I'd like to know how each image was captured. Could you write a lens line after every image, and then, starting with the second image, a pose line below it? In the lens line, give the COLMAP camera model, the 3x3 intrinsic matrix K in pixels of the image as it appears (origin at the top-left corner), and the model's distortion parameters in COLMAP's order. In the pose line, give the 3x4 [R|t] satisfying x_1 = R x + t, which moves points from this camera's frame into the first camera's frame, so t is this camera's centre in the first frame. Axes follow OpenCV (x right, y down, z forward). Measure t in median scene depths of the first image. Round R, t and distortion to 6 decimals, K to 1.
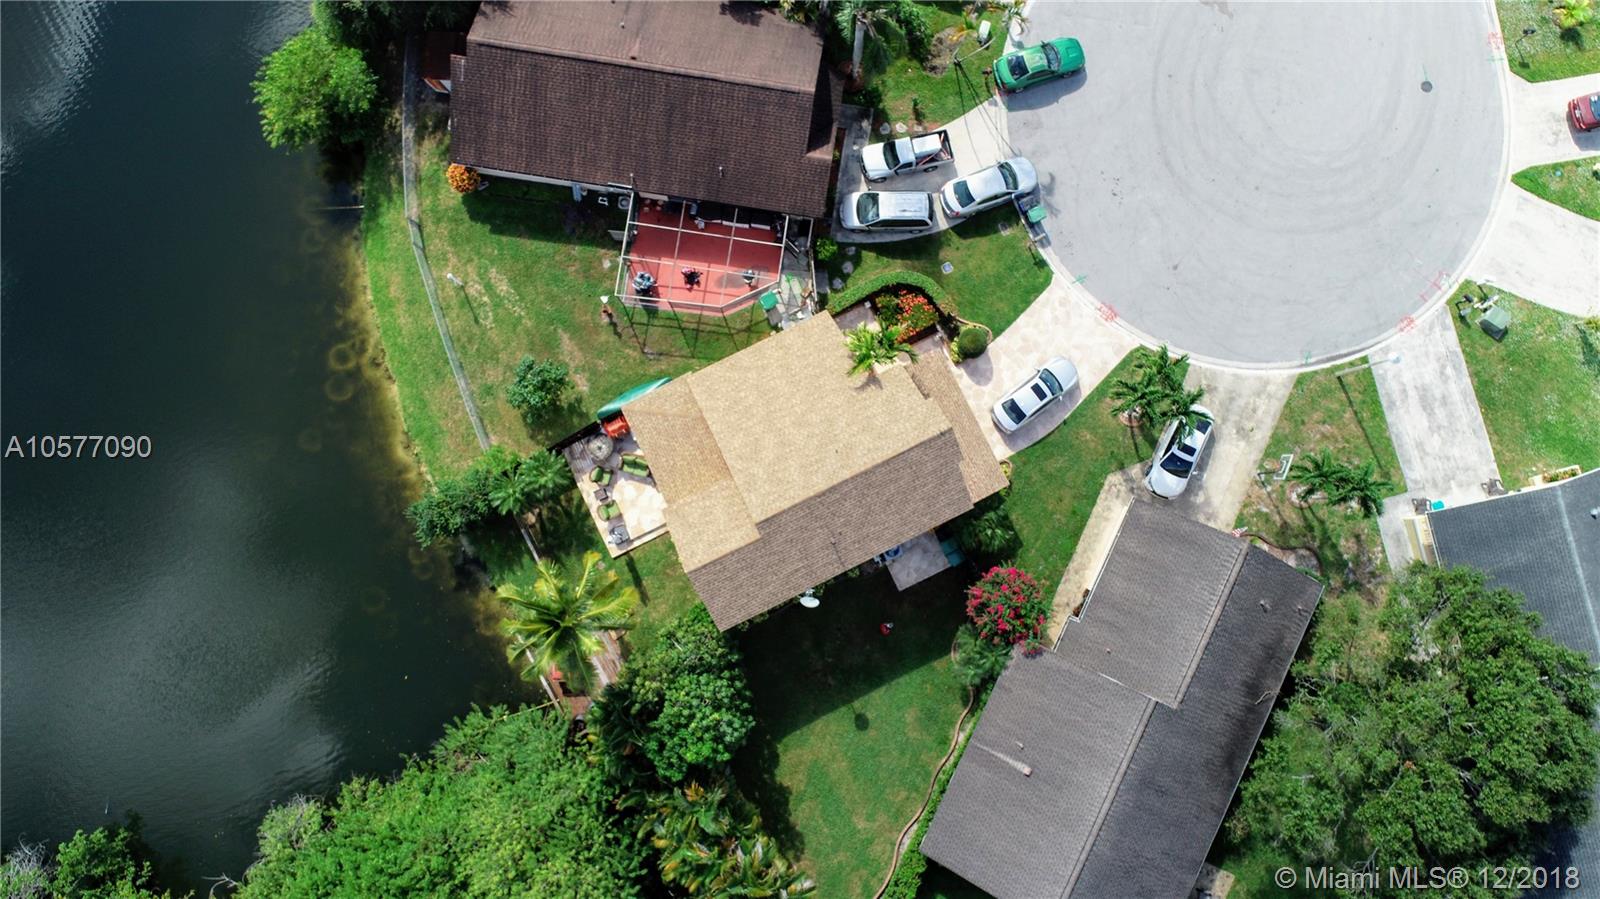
lens RADIAL K [[1051.3, 0, 800.0], [0, 1051.3, 449.5], [0, 0, 1]] dist [-0.006252, -0.002975]
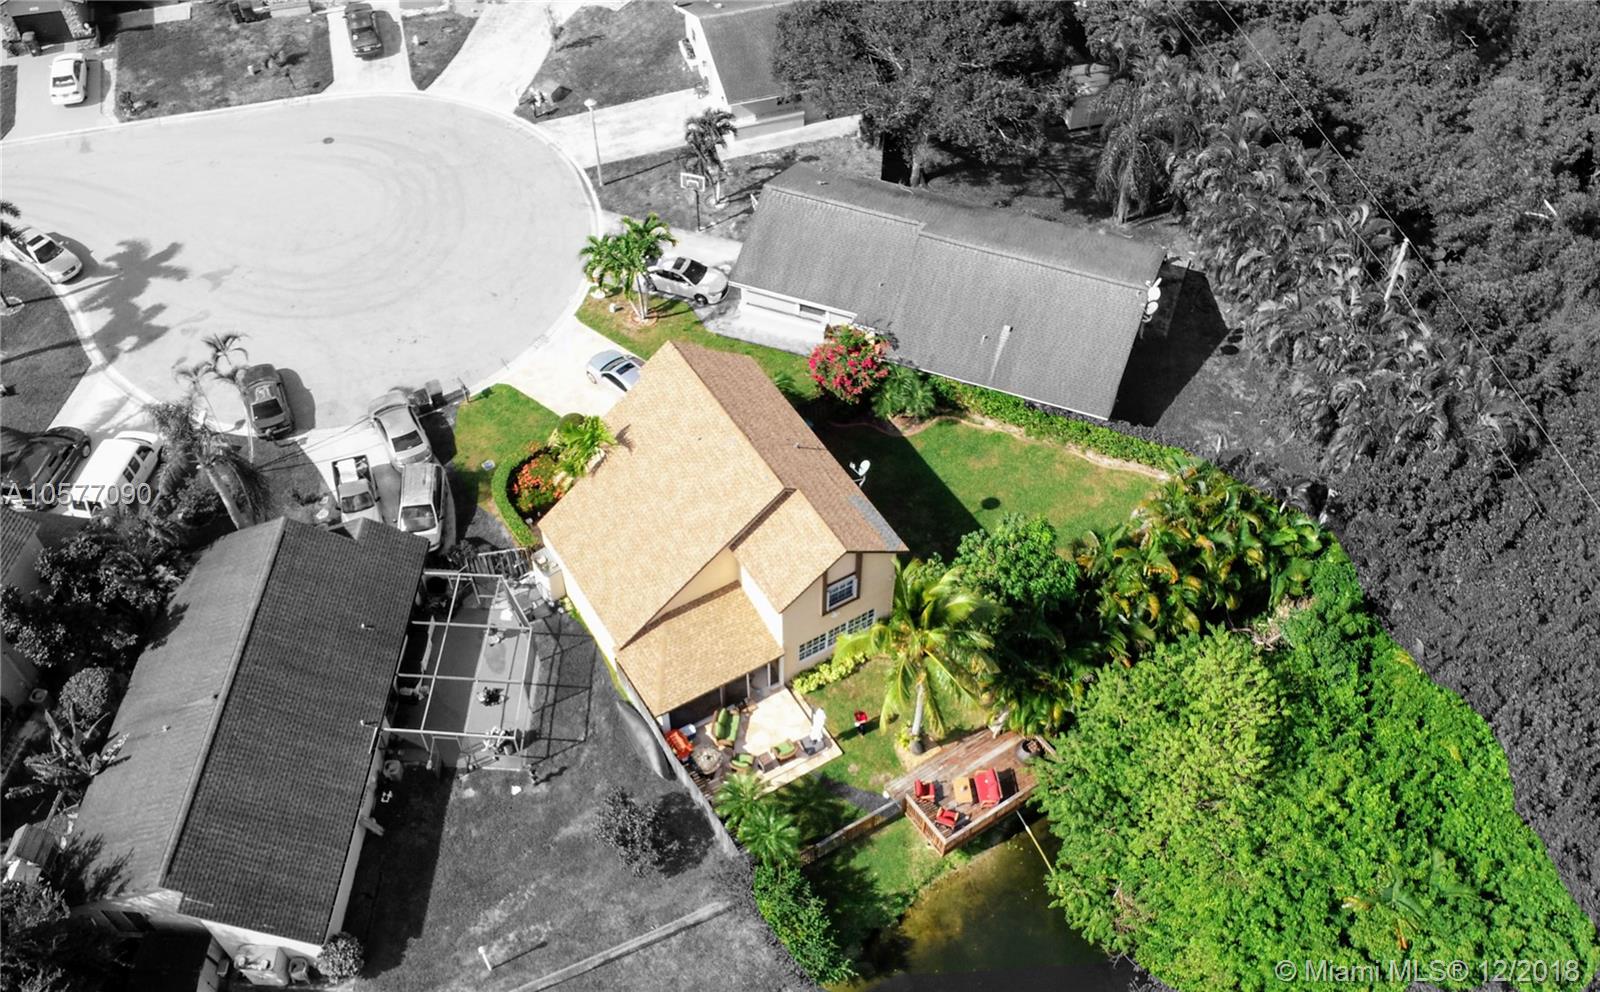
lens RADIAL K [[1434.8, 0, 807.6], [0, 1434.8, 610.2], [0, 0, 1]] dist [-0.001427, -0.005628]
pose [[-0.091057, -0.822889, 0.560858, -0.690516], [0.992558, -0.029269, 0.118202, -0.050029], [-0.080851, 0.567448, 0.819430, 0.034378]]
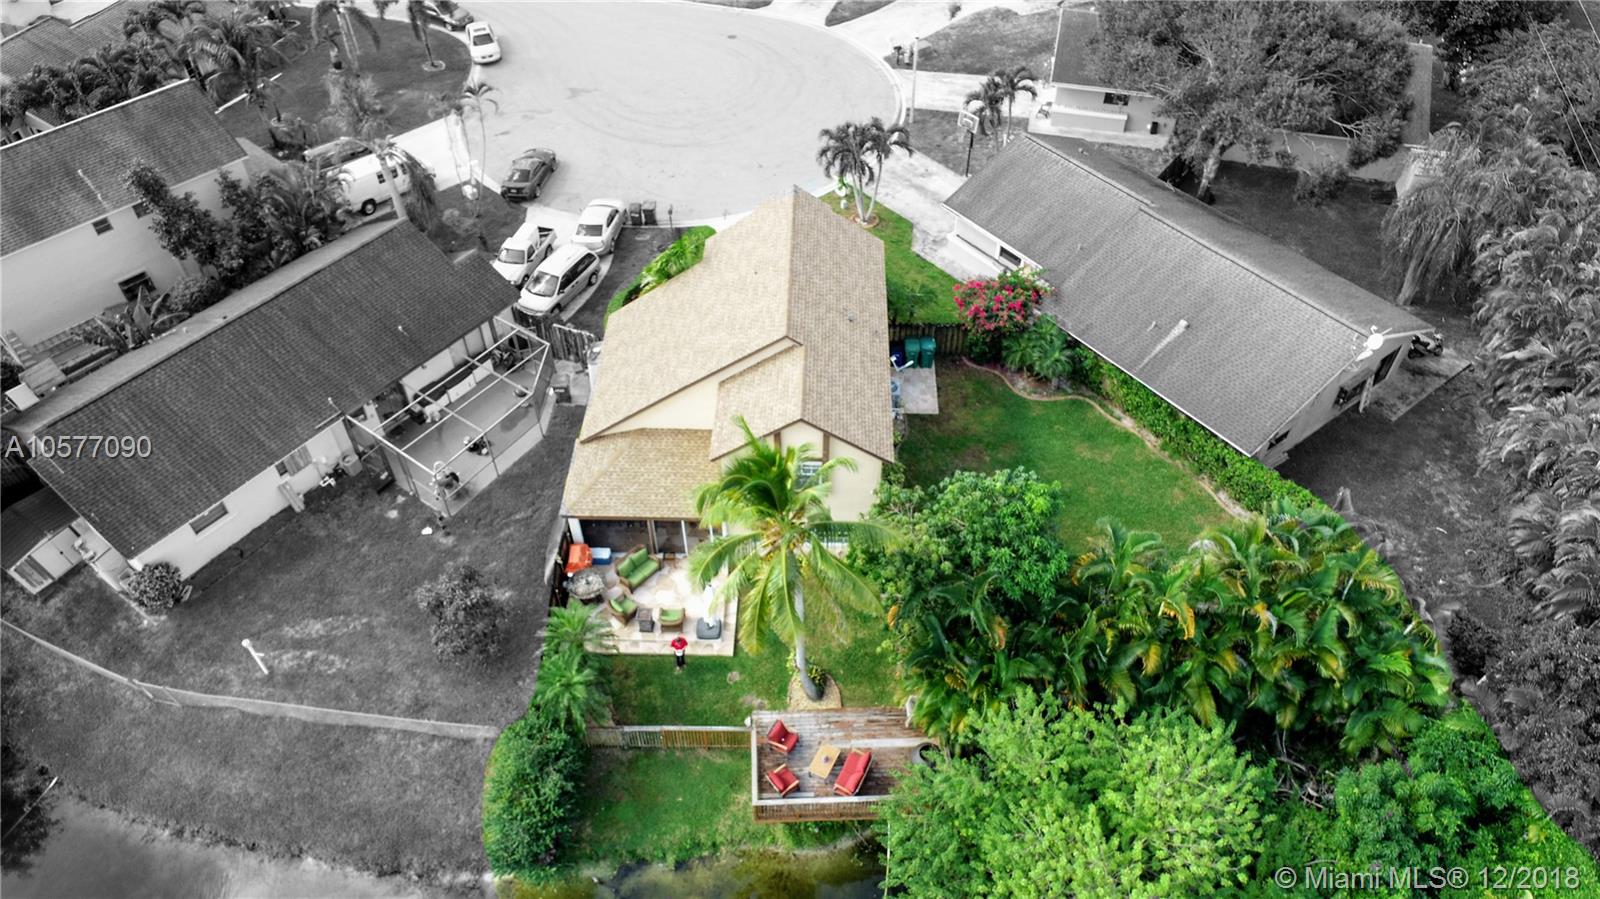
lens RADIAL K [[1051.3, 0, 800.0], [0, 1051.3, 449.5], [0, 0, 1]] dist [-0.006252, -0.002975]
pose [[0.461548, -0.652372, 0.601152, -0.473452], [0.885932, 0.373948, -0.274384, 0.273995], [-0.045799, 0.659222, 0.750553, 0.387501]]
